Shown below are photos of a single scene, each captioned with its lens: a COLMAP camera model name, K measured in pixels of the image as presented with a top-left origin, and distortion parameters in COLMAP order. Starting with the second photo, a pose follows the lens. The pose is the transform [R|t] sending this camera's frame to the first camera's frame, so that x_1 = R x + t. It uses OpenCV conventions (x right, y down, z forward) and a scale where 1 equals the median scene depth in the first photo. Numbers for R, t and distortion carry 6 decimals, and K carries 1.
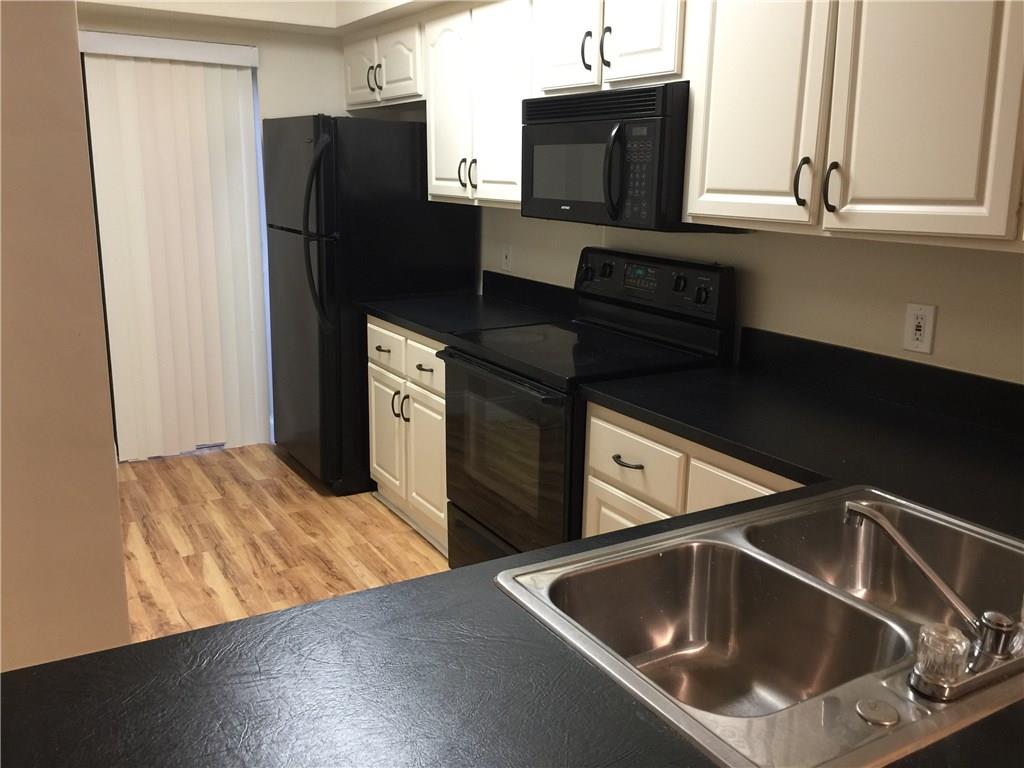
lens RADIAL K [[879.9, 0, 518.8], [0, 879.9, 377.9], [0, 0, 1]] dist [0.072908, -0.087073]
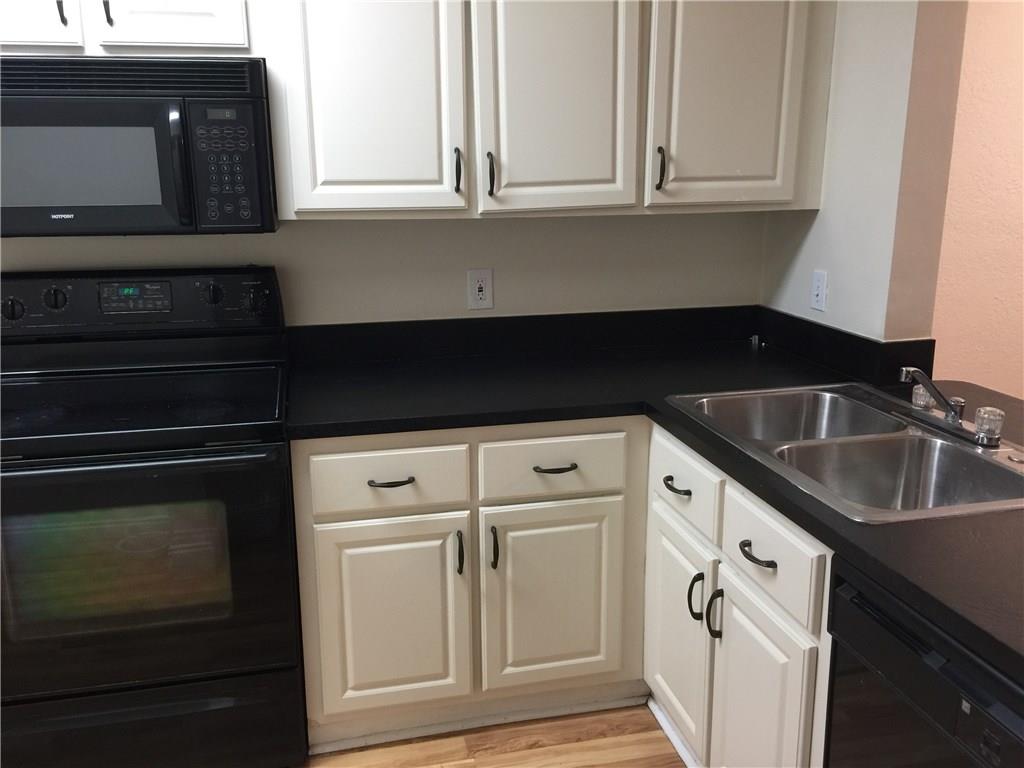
lens RADIAL K [[879.9, 0, 508.0], [0, 879.9, 380.1], [0, 0, 1]] dist [0.072908, -0.087073]
pose [[0.321030, -0.251421, 0.913087, -0.418924], [0.229863, 0.955975, 0.182414, -0.093850], [-0.918751, 0.151324, 0.364689, 0.349540]]
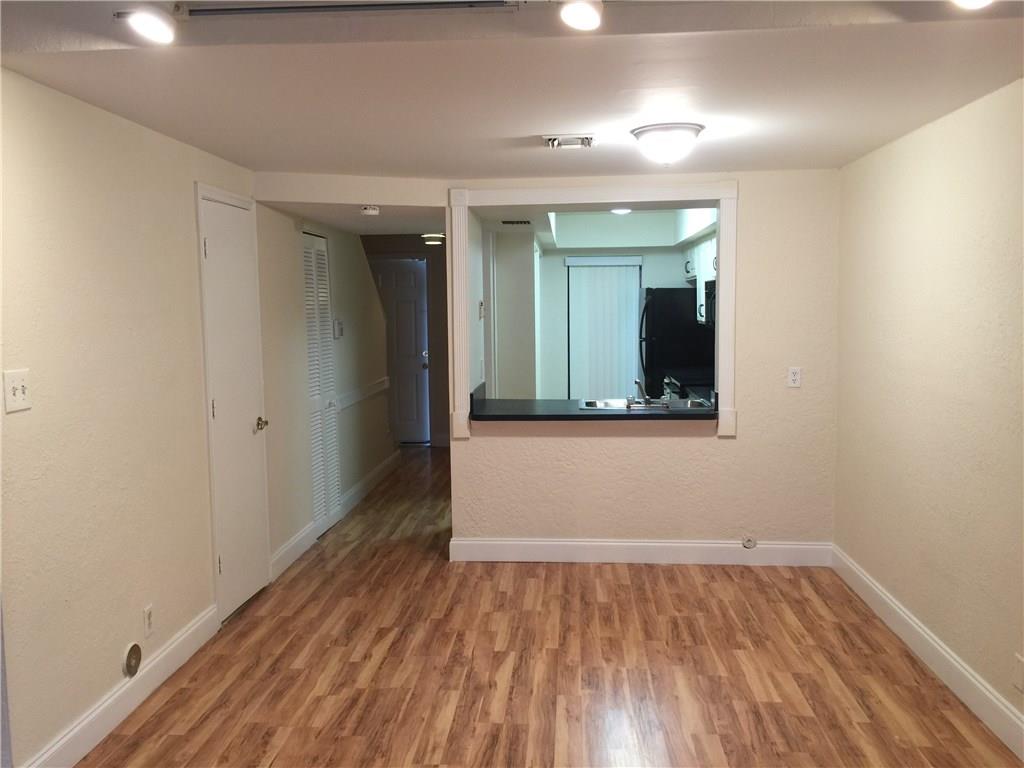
lens RADIAL K [[879.9, 0, 506.6], [0, 879.9, 383.5], [0, 0, 1]] dist [0.072908, -0.087073]
pose [[0.814559, 0.022861, -0.579630, 0.839816], [-0.105582, 0.988375, -0.109393, 0.248962], [0.570391, 0.150305, 0.807504, -1.064220]]
